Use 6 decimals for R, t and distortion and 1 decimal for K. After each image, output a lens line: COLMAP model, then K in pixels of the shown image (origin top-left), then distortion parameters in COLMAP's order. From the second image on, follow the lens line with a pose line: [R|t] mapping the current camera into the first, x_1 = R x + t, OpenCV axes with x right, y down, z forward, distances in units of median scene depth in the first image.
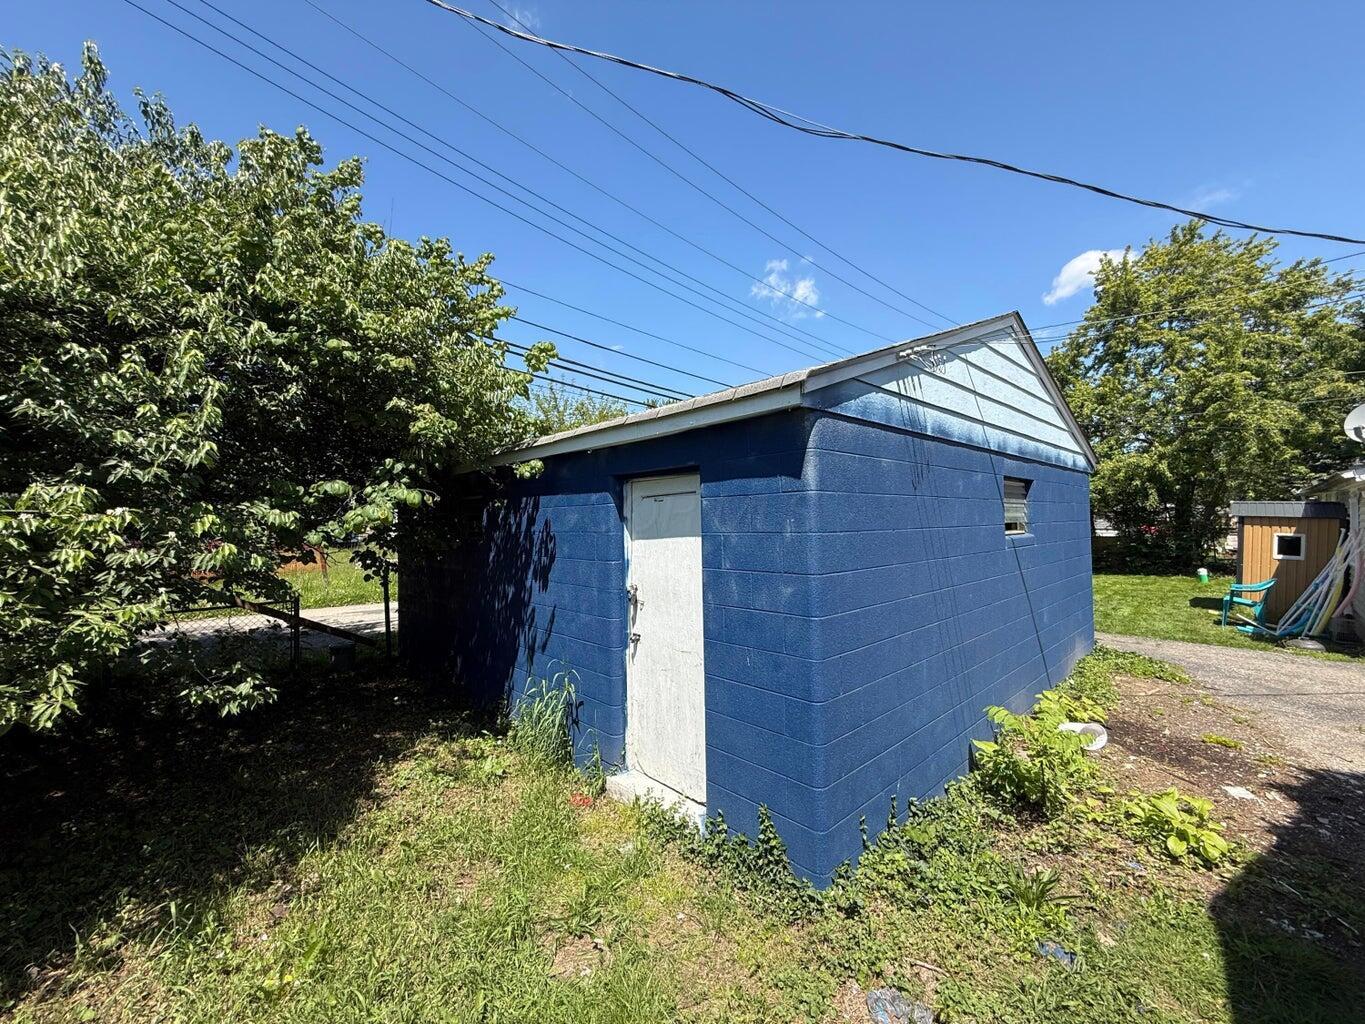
lens RADIAL K [[543.8, 0, 678.8], [0, 543.8, 511.4], [0, 0, 1]] dist [-0.000644, 0.000216]
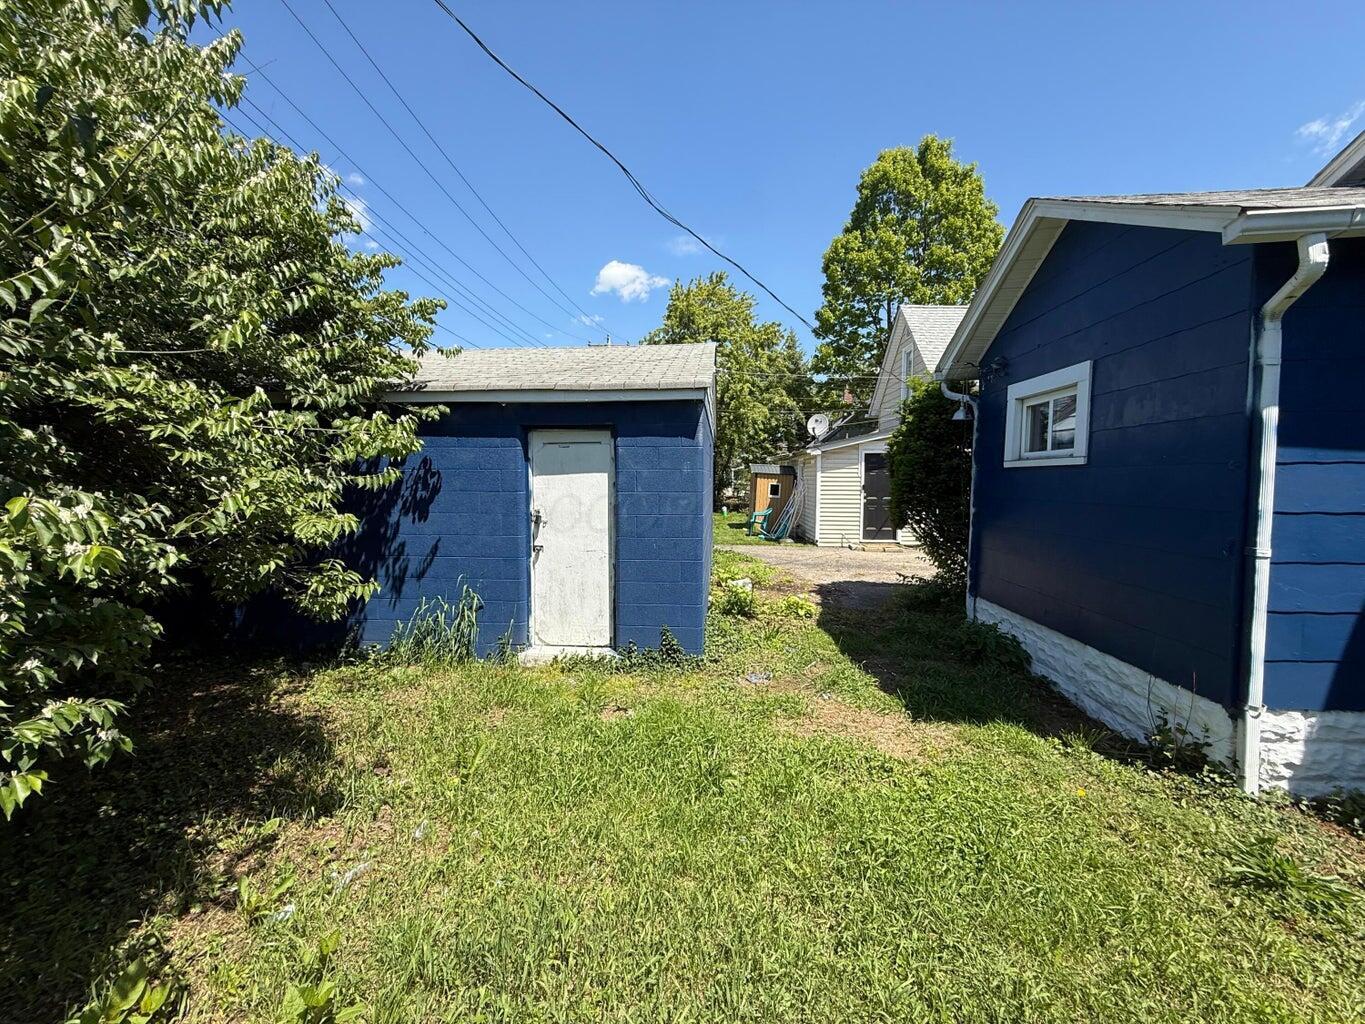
lens RADIAL K [[543.8, 0, 678.8], [0, 543.8, 511.4], [0, 0, 1]] dist [-0.000644, 0.000216]
pose [[0.734596, -0.027230, 0.677958, -0.841670], [-0.029020, 0.997019, 0.071490, 0.040512], [-0.677884, -0.072191, 0.731616, -0.243981]]
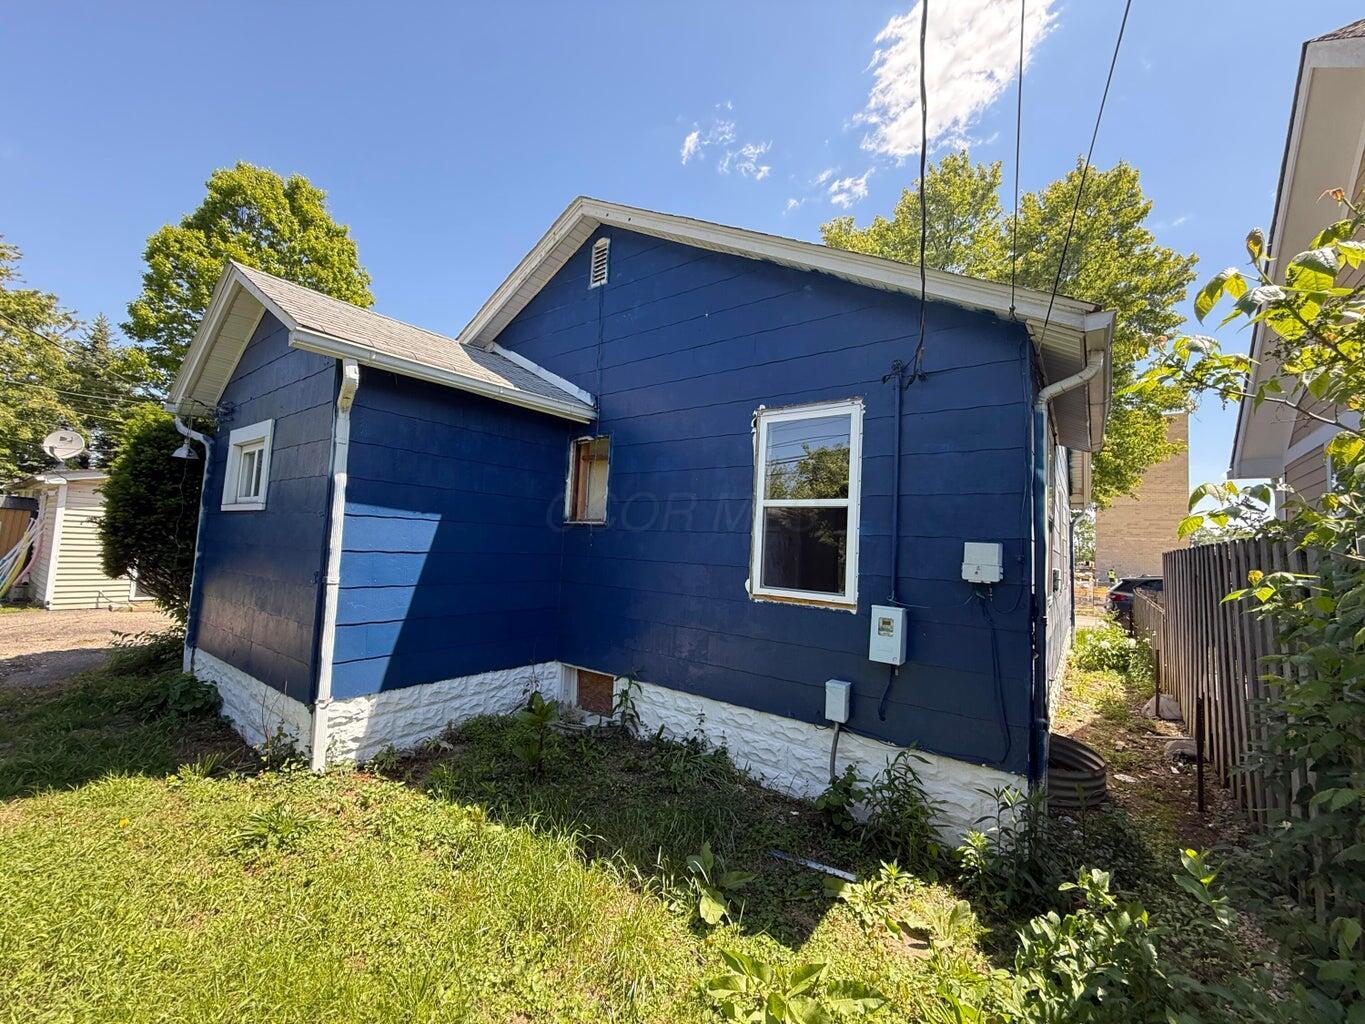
lens RADIAL K [[543.8, 0, 678.8], [0, 543.8, 511.4], [0, 0, 1]] dist [-0.000644, 0.000216]
pose [[-0.178013, 0.068840, 0.981617, -0.855199], [-0.069505, 0.994179, -0.082325, 0.038646], [-0.981570, -0.082883, -0.172192, -0.754679]]
